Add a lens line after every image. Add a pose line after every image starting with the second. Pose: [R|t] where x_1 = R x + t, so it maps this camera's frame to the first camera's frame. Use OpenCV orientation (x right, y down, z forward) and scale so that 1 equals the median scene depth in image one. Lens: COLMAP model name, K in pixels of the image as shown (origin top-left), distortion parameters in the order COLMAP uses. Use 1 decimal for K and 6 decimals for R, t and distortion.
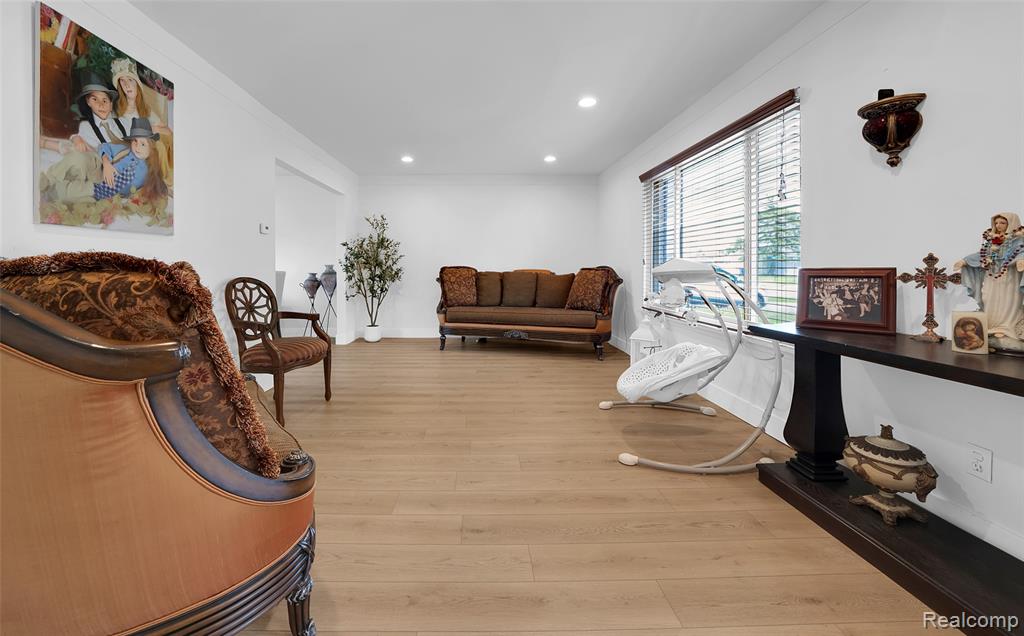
lens RADIAL K [[371.8, 0, 532.8], [0, 371.8, 279.6], [0, 0, 1]] dist [-0.026709, 0.006811]
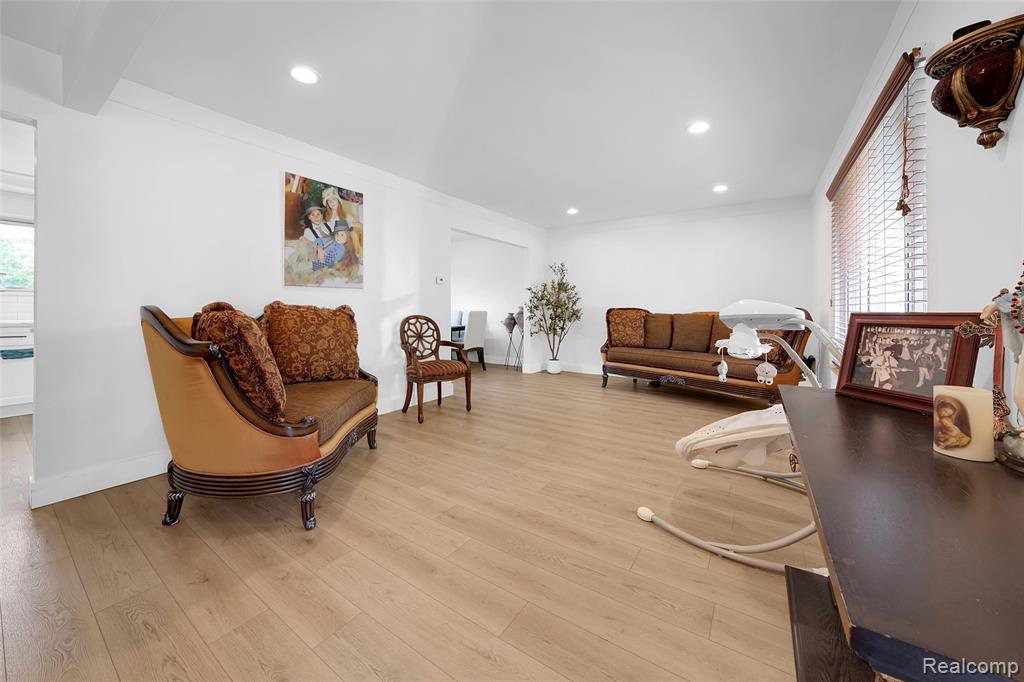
lens RADIAL K [[356.3, 0, 512.7], [0, 356.3, 319.8], [0, 0, 1]] dist [-0.011632, 0.000074]
pose [[0.836687, 0.020833, -0.547286, 0.471452], [-0.021740, 0.999752, 0.004821, -0.004915], [0.547250, 0.007864, 0.836932, 0.056101]]
